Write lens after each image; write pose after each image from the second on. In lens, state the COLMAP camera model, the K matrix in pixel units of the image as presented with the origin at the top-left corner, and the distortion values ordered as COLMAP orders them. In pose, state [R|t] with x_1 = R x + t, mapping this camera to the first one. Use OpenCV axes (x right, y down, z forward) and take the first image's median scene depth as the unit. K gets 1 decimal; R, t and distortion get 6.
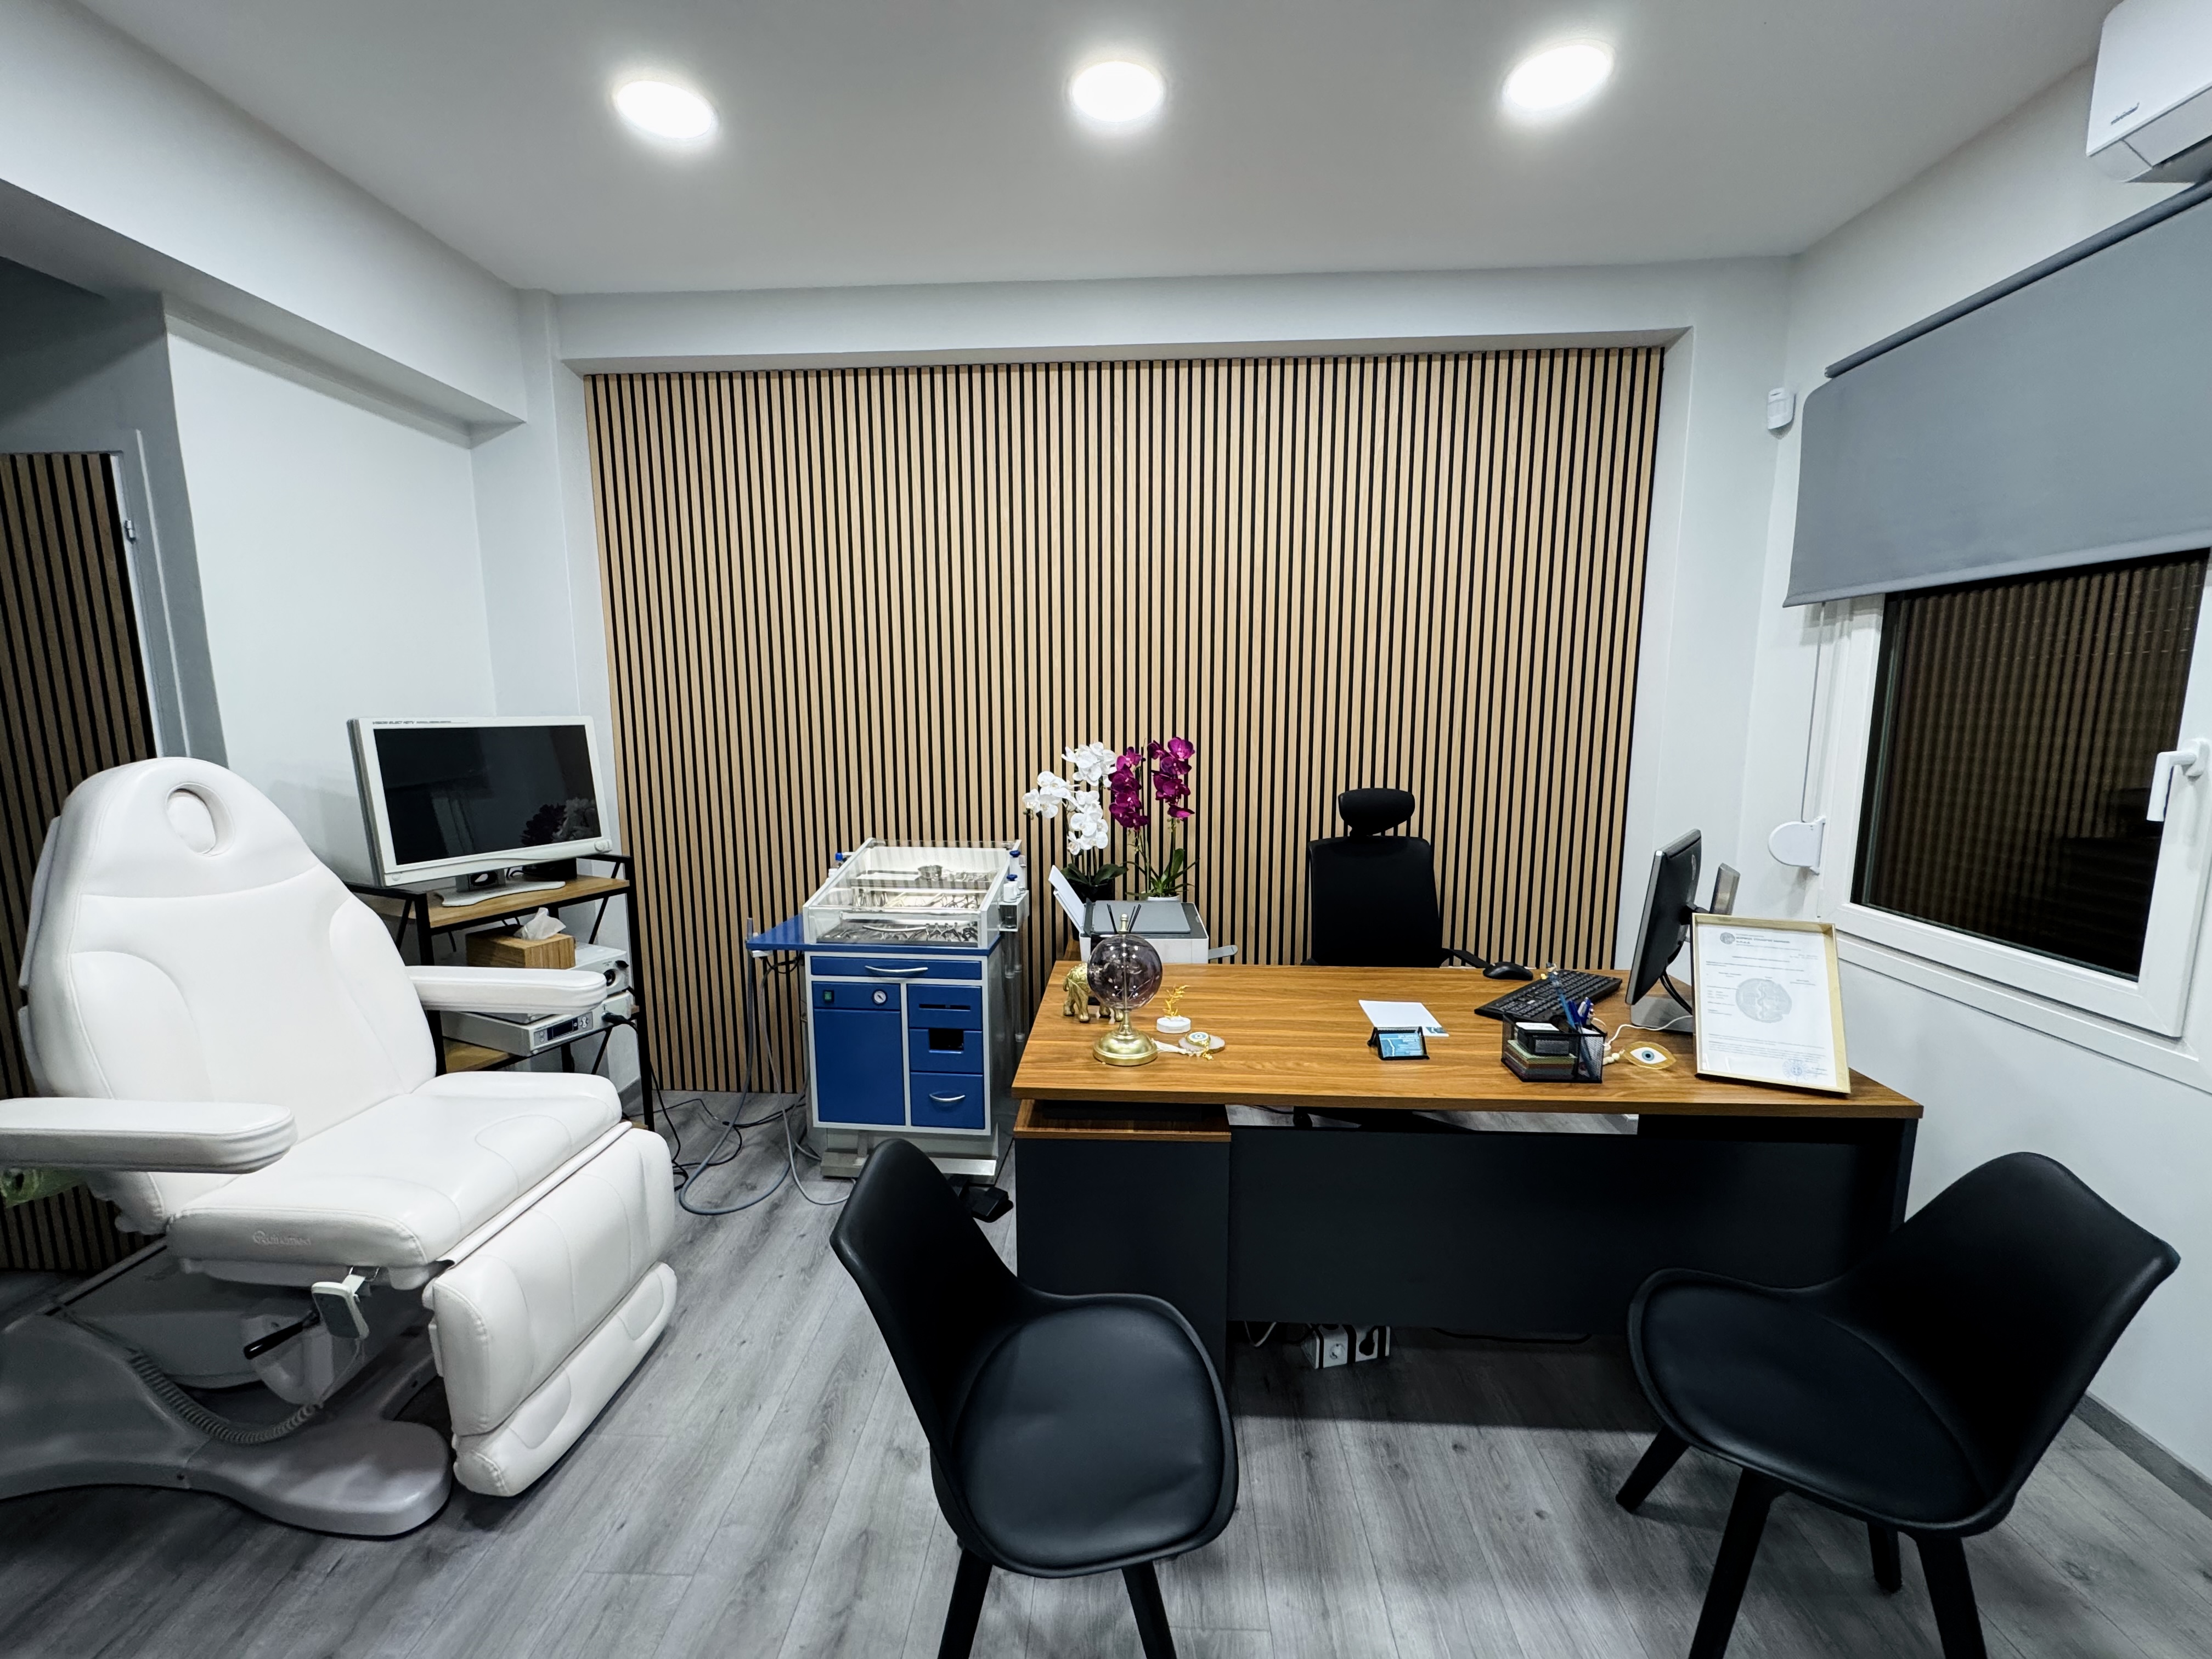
lens RADIAL K [[881.4, 0, 1105.8], [0, 881.4, 826.2], [0, 0, 1]] dist [-0.000446, -0.000054]
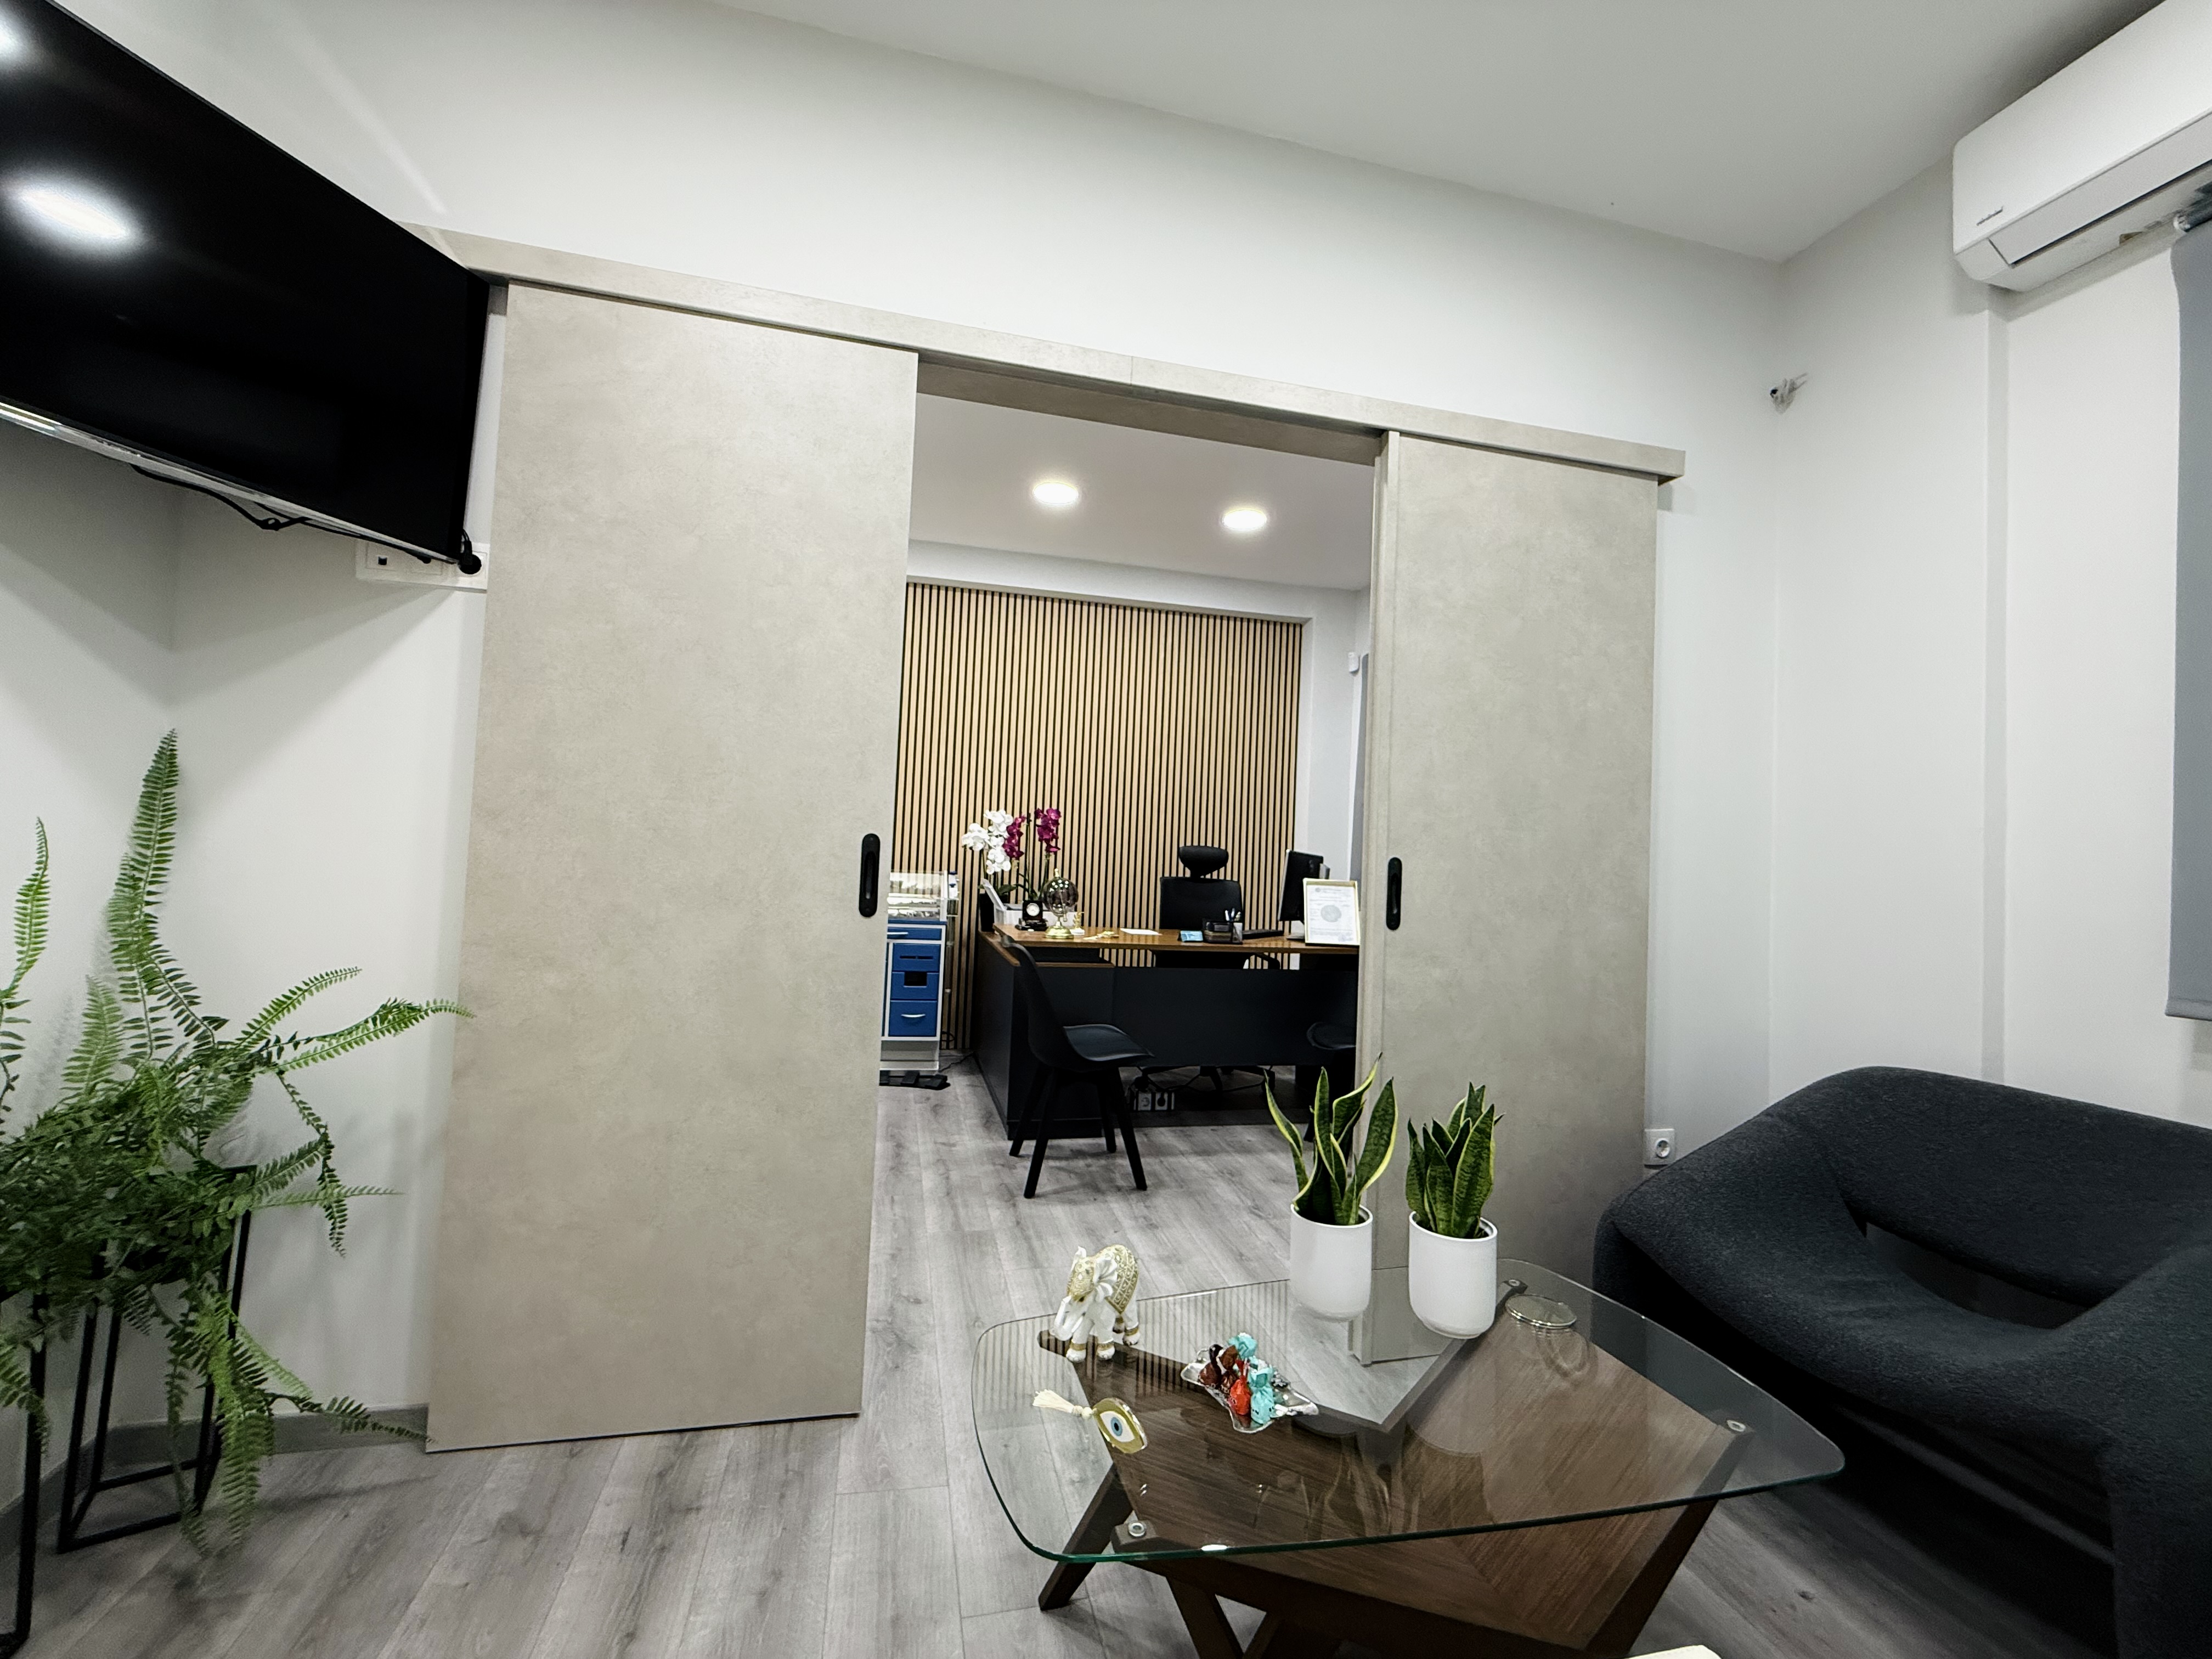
lens RADIAL K [[895.8, 0, 1098.6], [0, 895.8, 817.4], [0, 0, 1]] dist [0.003301, 0.000441]
pose [[0.960038, 0.056721, 0.274063, -0.311908], [-0.011044, 0.986162, -0.165414, 0.206974], [-0.279653, 0.155777, 0.947379, -0.678227]]
